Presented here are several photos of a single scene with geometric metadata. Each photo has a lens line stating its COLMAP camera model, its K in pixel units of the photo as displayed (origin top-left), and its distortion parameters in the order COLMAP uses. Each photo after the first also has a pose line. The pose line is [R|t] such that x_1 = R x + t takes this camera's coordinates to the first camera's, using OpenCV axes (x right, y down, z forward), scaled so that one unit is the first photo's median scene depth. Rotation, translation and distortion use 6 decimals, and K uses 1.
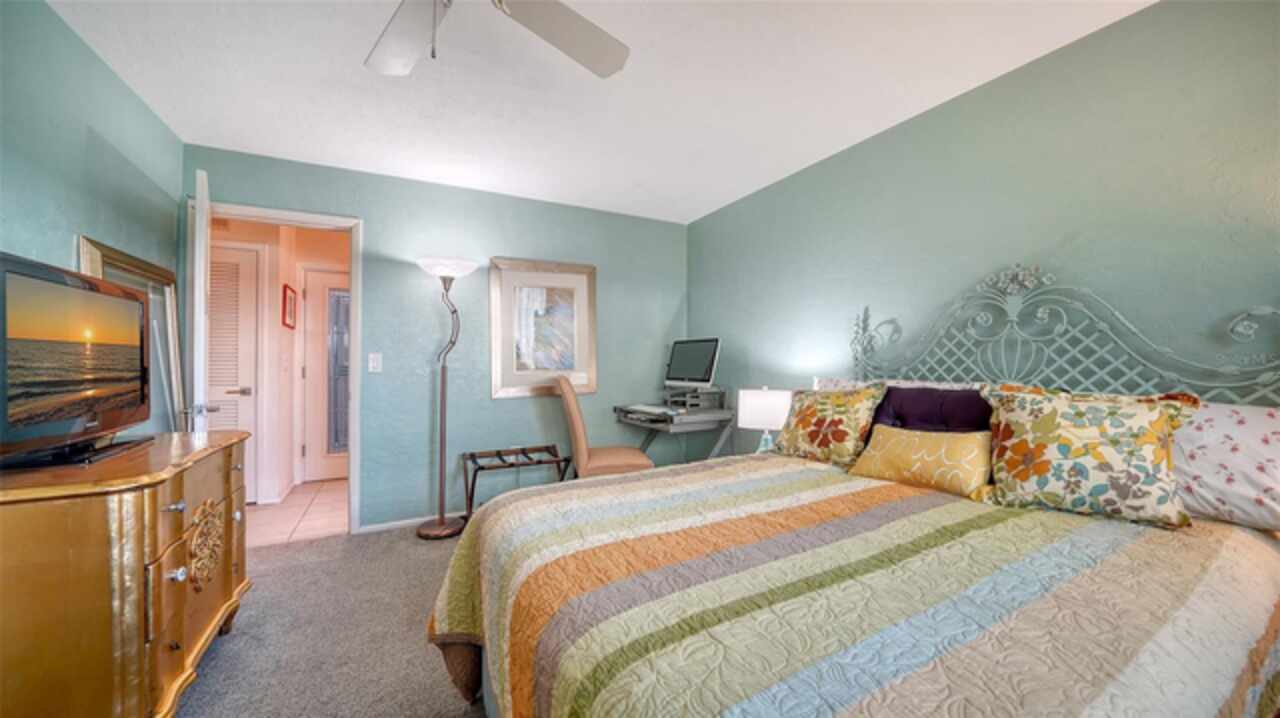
lens RADIAL K [[449.1, 0, 640.0], [0, 449.1, 359.0], [0, 0, 1]] dist [-0.013101, 0.000312]
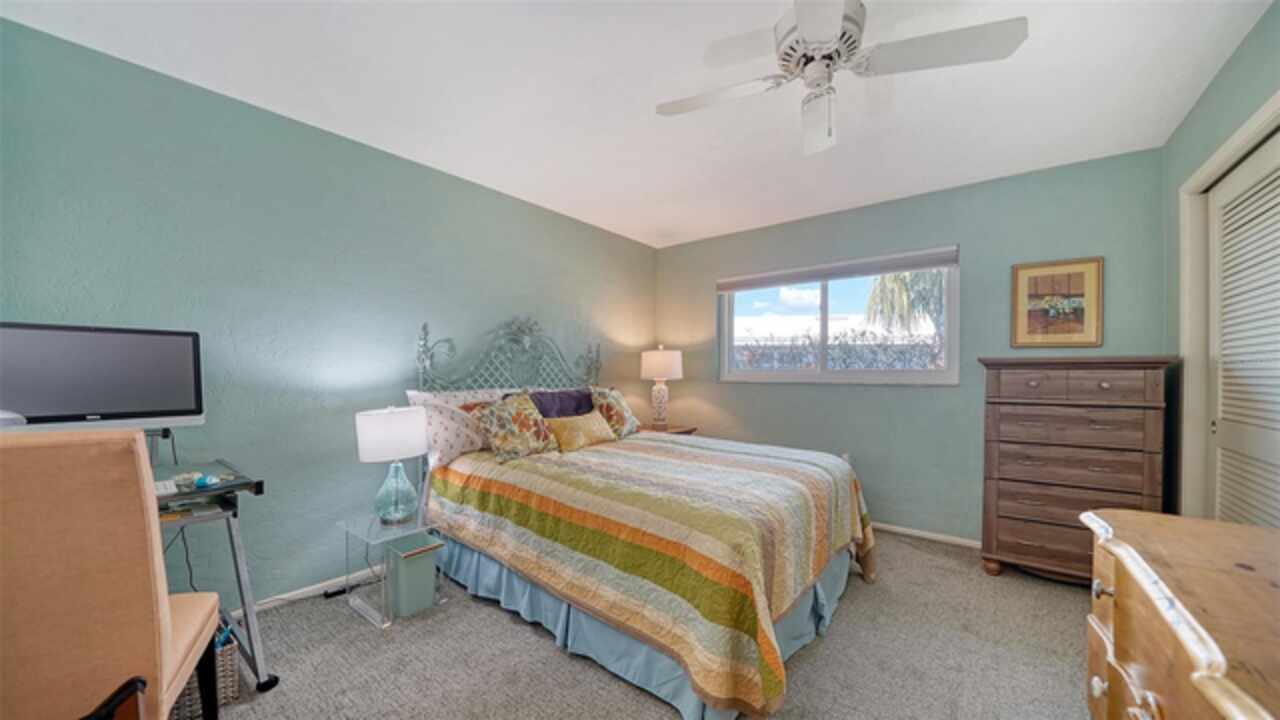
lens RADIAL K [[449.1, 0, 640.0], [0, 449.1, 360.0], [0, 0, 1]] dist [-0.013101, 0.000312]
pose [[-0.393038, 0.023380, 0.919225, -0.771646], [-0.010097, 0.999507, -0.029739, -0.002845], [-0.919467, -0.020970, -0.392608, 1.066823]]
